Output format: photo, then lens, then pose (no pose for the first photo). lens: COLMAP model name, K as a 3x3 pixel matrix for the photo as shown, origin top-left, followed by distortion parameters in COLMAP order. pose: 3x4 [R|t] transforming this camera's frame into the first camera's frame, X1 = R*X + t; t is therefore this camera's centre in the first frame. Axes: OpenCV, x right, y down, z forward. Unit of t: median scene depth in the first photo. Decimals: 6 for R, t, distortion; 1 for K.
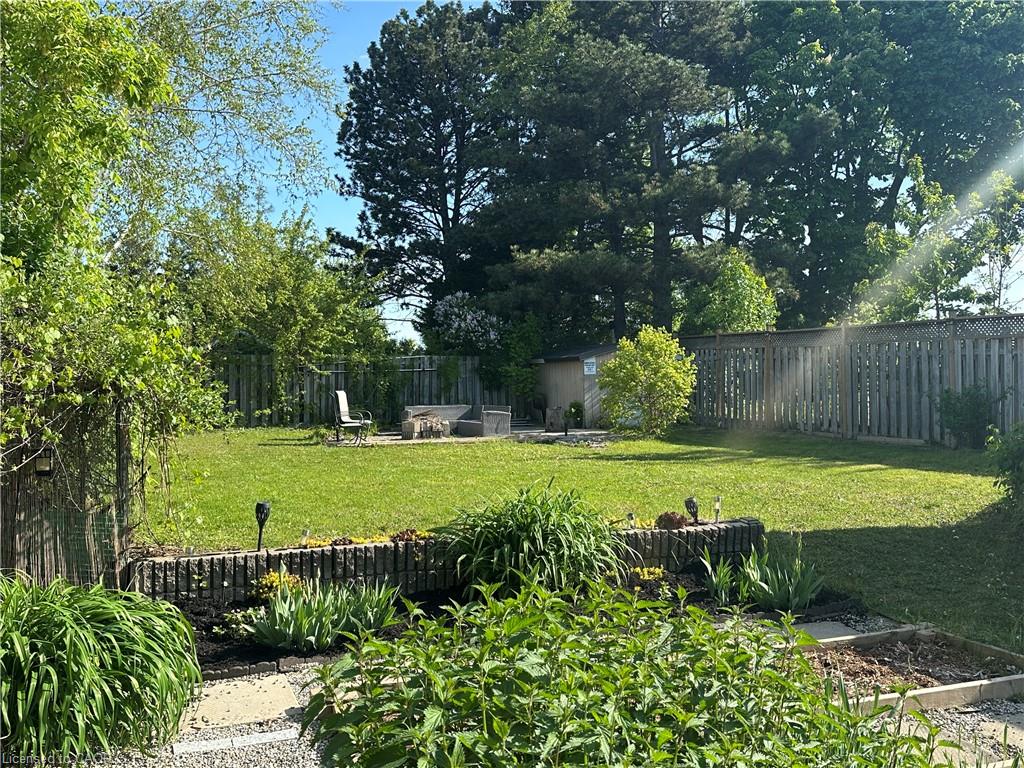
lens RADIAL K [[944.8, 0, 507.9], [0, 944.8, 385.7], [0, 0, 1]] dist [0.026371, 0.000000]
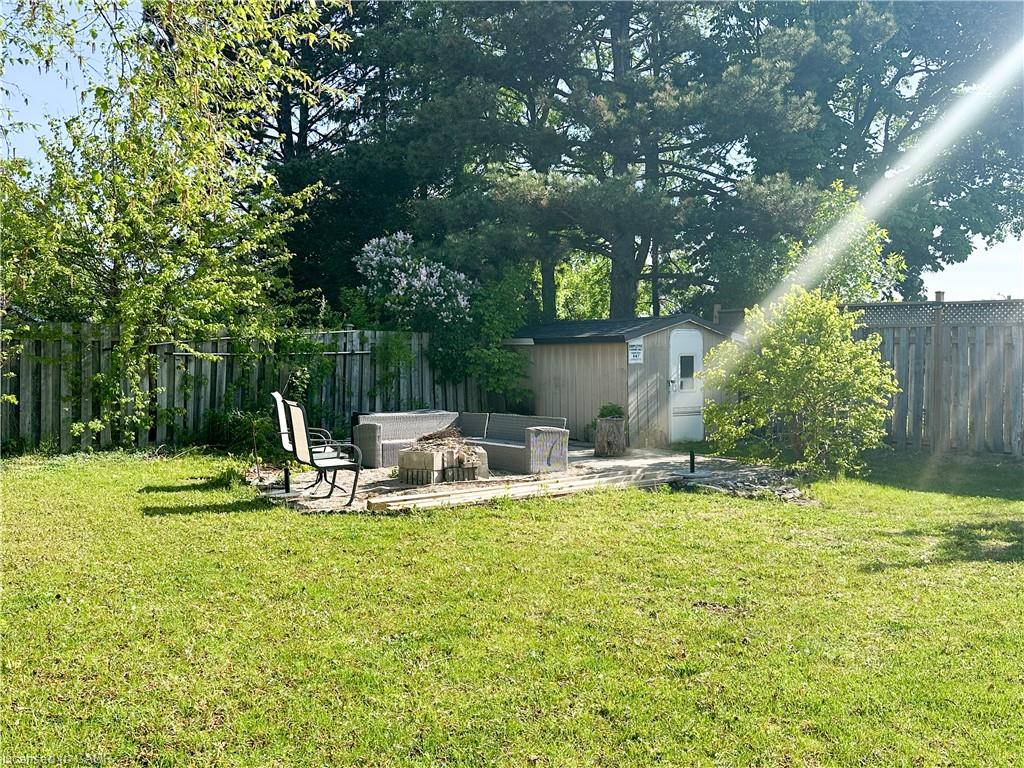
lens RADIAL K [[944.8, 0, 515.2], [0, 944.8, 378.5], [0, 0, 1]] dist [0.026371, 0.000000]
pose [[0.959919, 0.004980, 0.280234, -0.167080], [-0.008870, 0.999881, 0.012612, -0.008928], [-0.280138, -0.014592, 0.959849, 0.380201]]
